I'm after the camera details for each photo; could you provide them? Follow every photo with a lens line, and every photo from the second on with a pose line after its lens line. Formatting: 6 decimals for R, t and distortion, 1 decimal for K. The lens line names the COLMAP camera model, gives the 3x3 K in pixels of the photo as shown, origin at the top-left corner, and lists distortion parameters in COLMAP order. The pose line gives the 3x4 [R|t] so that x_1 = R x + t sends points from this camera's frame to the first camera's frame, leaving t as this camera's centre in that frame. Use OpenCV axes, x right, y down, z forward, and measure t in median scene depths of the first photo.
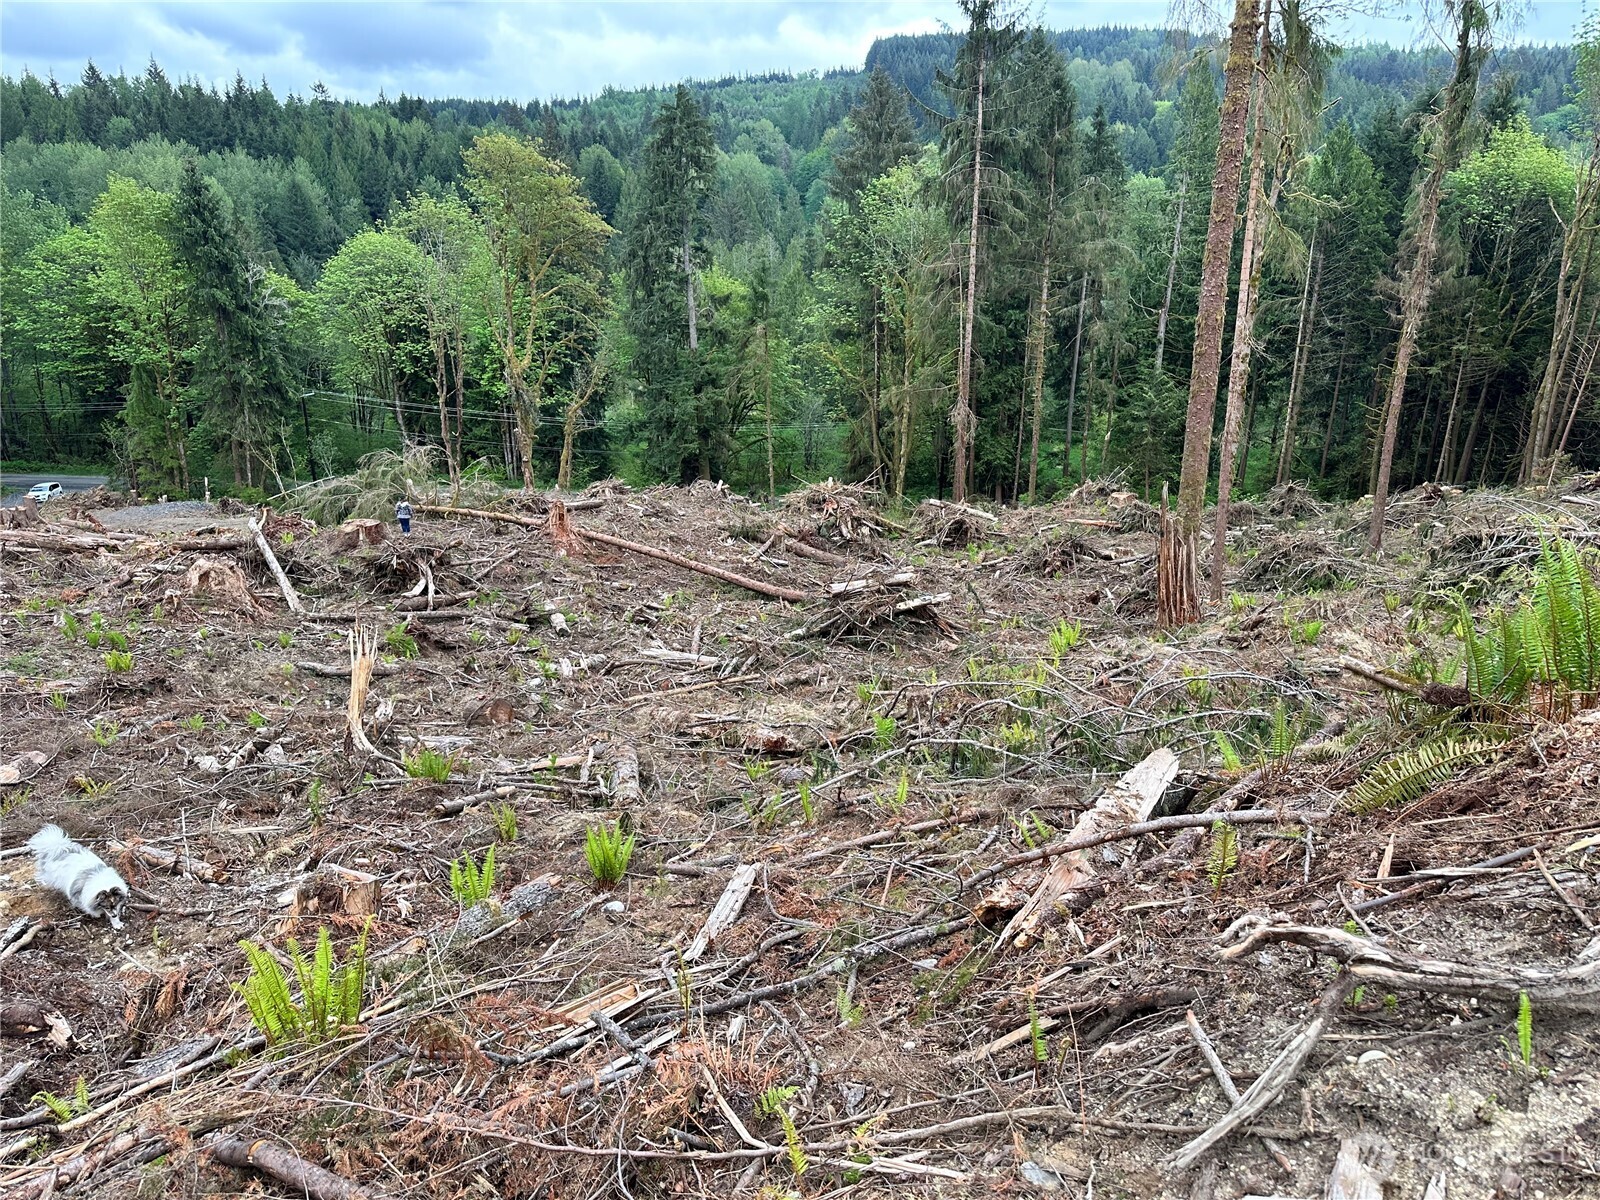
lens RADIAL K [[1111.4, 0, 793.3], [0, 1111.4, 607.5], [0, 0, 1]] dist [0.142448, -0.210656]
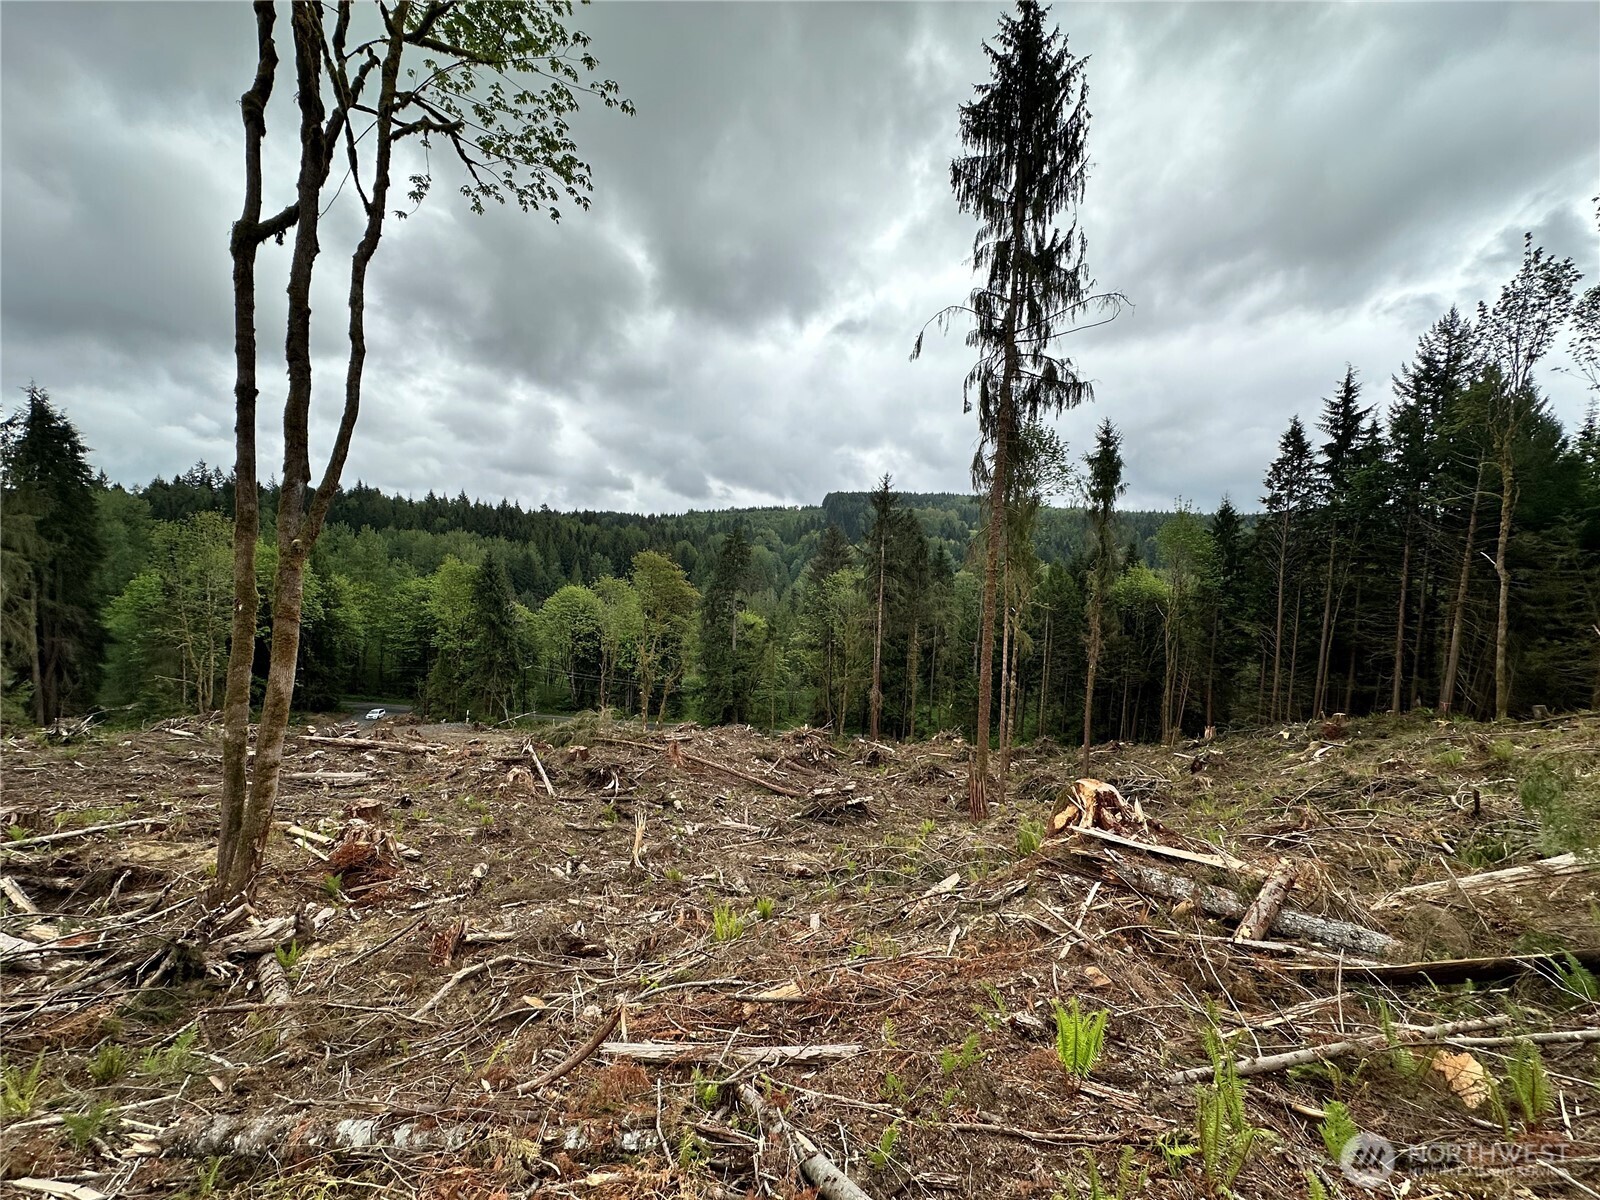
lens RADIAL K [[636.4, 0, 796.3], [0, 636.4, 604.4], [0, 0, 1]] dist [-0.000424, 0.000665]
pose [[0.998770, 0.043045, 0.024611, -0.021727], [-0.034384, 0.958887, -0.281699, -0.009024], [-0.035725, 0.280506, 0.959187, -0.103872]]
